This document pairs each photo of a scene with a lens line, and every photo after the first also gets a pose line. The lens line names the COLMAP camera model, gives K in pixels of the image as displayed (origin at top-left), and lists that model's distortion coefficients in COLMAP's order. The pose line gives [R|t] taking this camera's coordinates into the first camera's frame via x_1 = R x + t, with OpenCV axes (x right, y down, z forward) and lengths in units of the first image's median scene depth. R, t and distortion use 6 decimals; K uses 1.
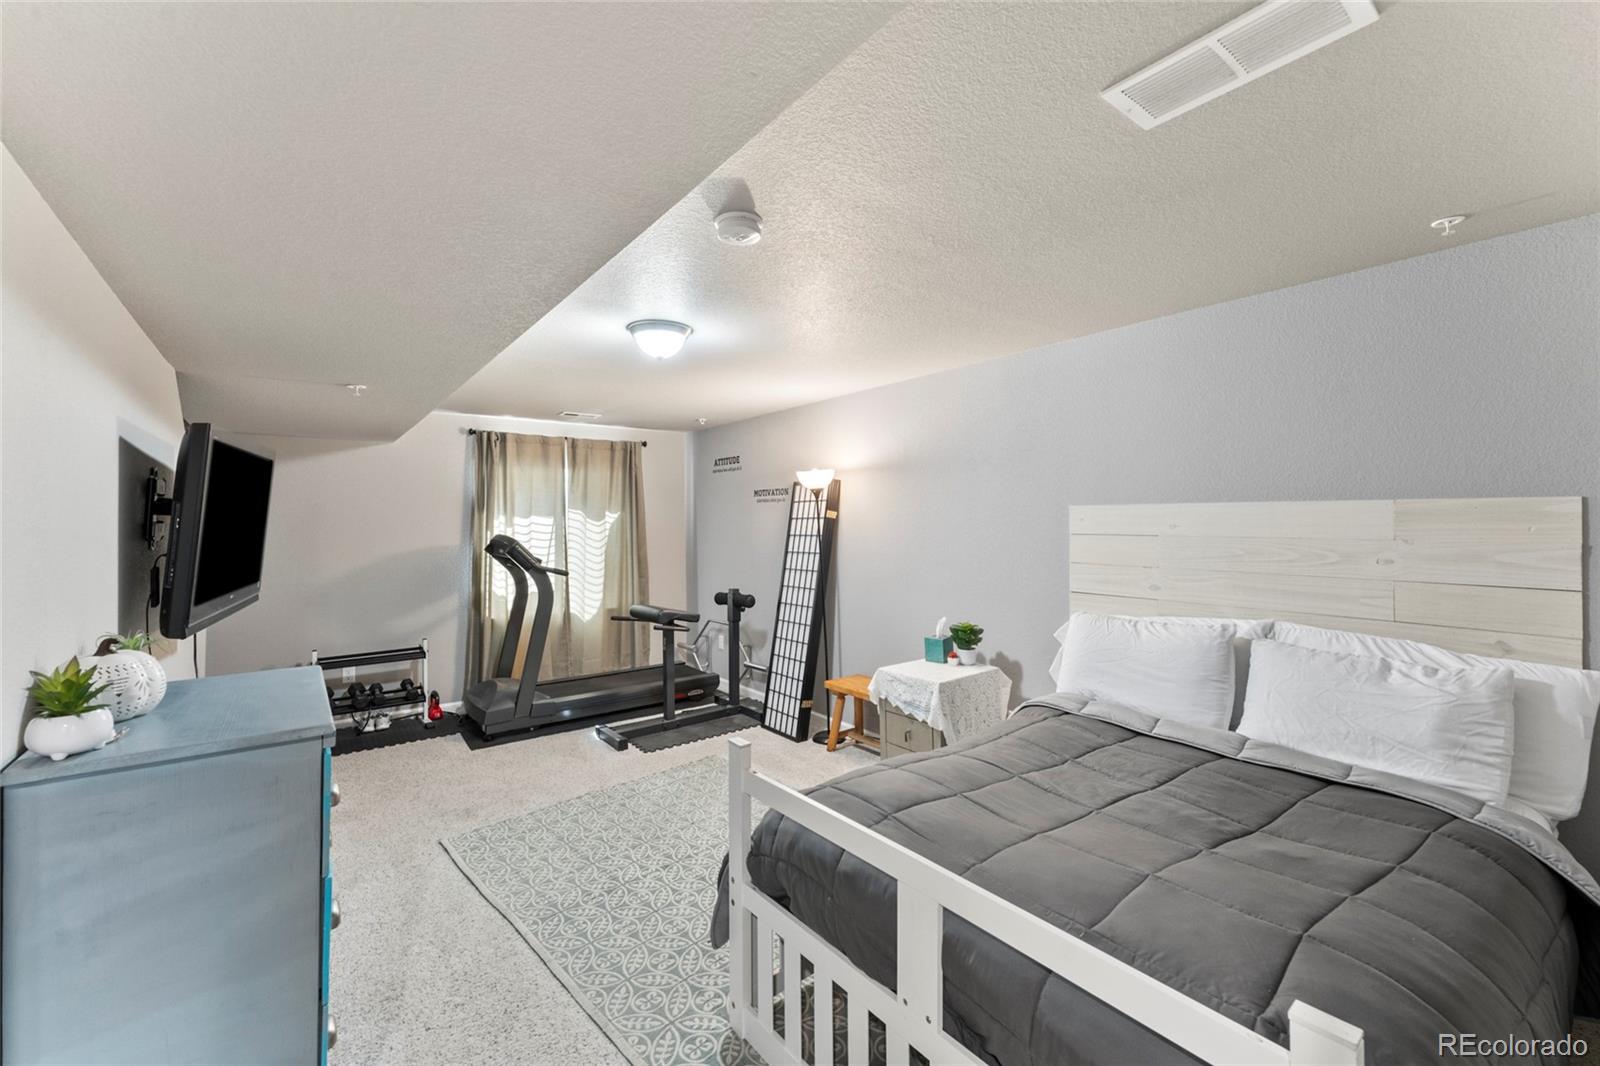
lens RADIAL K [[642.7, 0, 797.4], [0, 642.7, 514.1], [0, 0, 1]] dist [-0.000506, -0.000181]
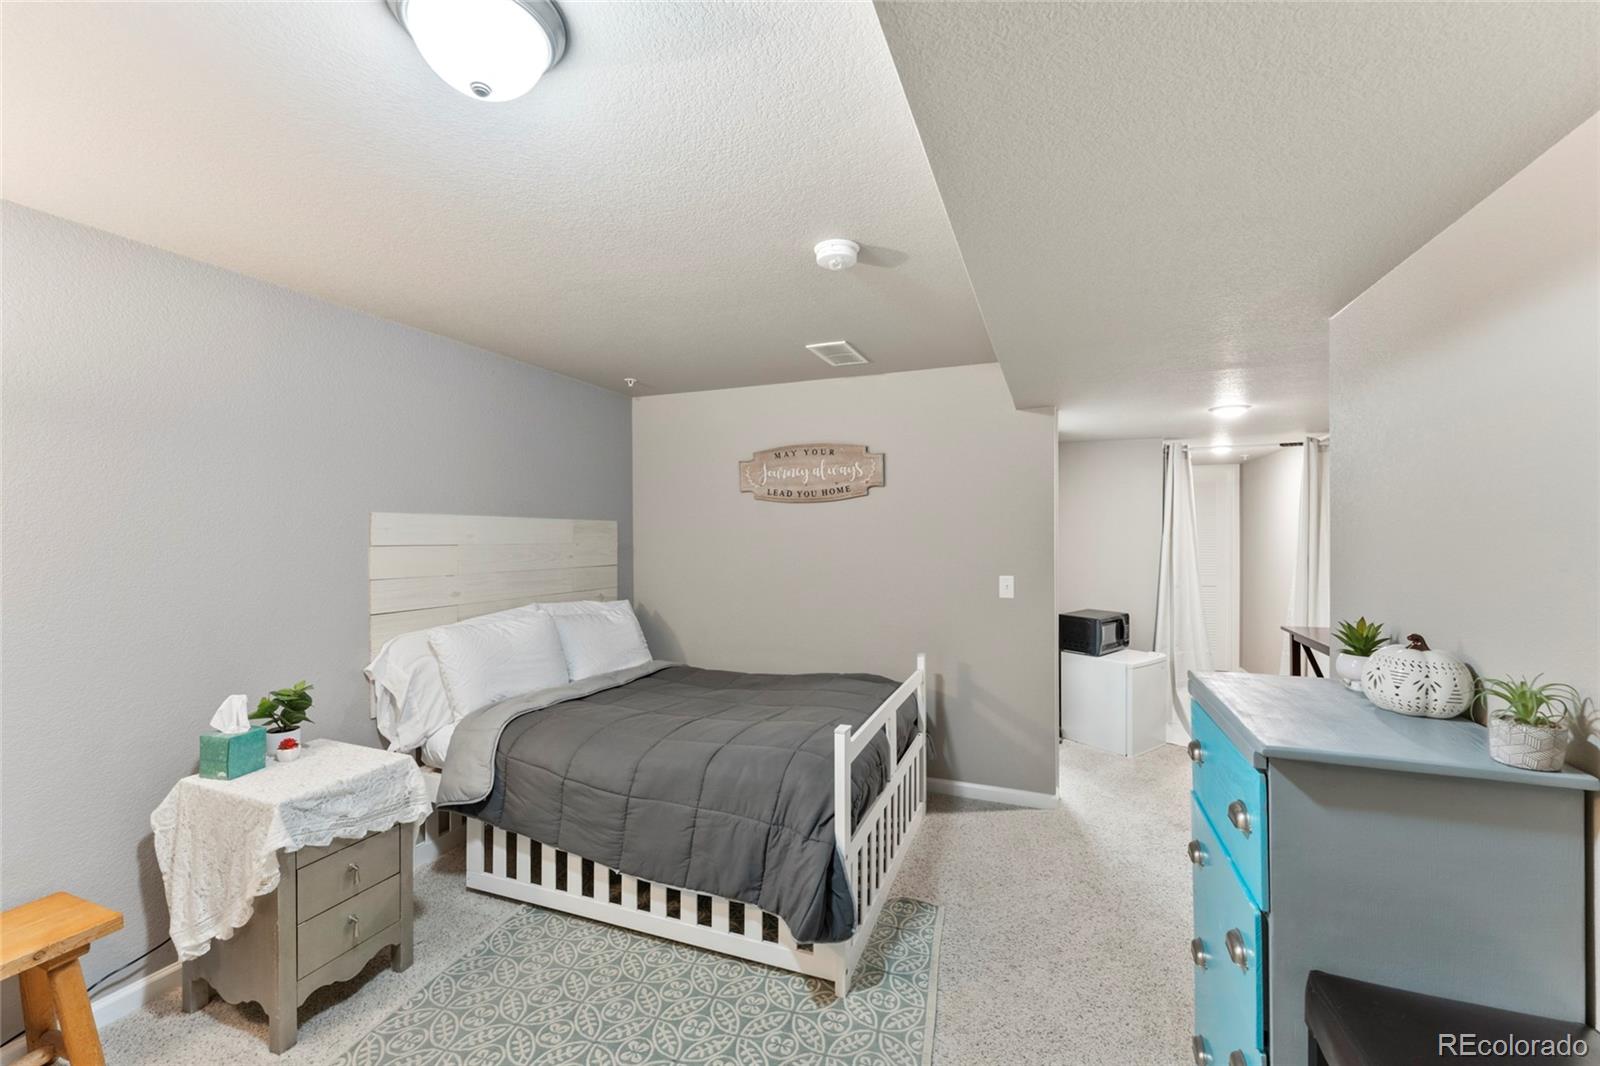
lens RADIAL K [[642.7, 0, 798.6], [0, 642.7, 543.3], [0, 0, 1]] dist [-0.000506, -0.000181]
pose [[-0.503739, -0.006886, 0.863828, -0.890270], [-0.007121, 0.999967, 0.003819, 0.031800], [-0.863827, -0.004228, -0.503772, 1.453329]]
